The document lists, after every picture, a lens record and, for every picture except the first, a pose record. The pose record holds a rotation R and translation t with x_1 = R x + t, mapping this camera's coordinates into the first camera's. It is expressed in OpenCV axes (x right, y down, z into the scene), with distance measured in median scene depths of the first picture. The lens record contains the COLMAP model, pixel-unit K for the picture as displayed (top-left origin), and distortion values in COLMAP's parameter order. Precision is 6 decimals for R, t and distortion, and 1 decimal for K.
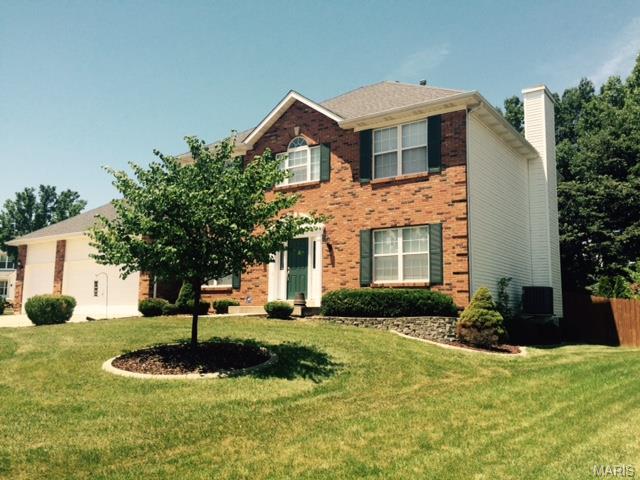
lens RADIAL K [[550.5, 0, 325.5], [0, 550.5, 242.4], [0, 0, 1]] dist [0.040355, -0.023566]
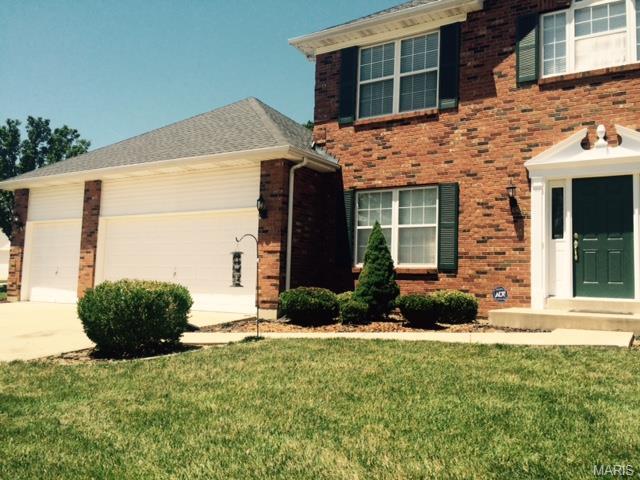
lens RADIAL K [[550.5, 0, 314.6], [0, 550.5, 237.8], [0, 0, 1]] dist [0.040355, -0.023566]
pose [[0.998807, 0.023480, 0.042822, -0.246002], [-0.025221, 0.998858, 0.040582, 0.025728], [-0.041820, -0.041614, 0.998258, 0.369430]]
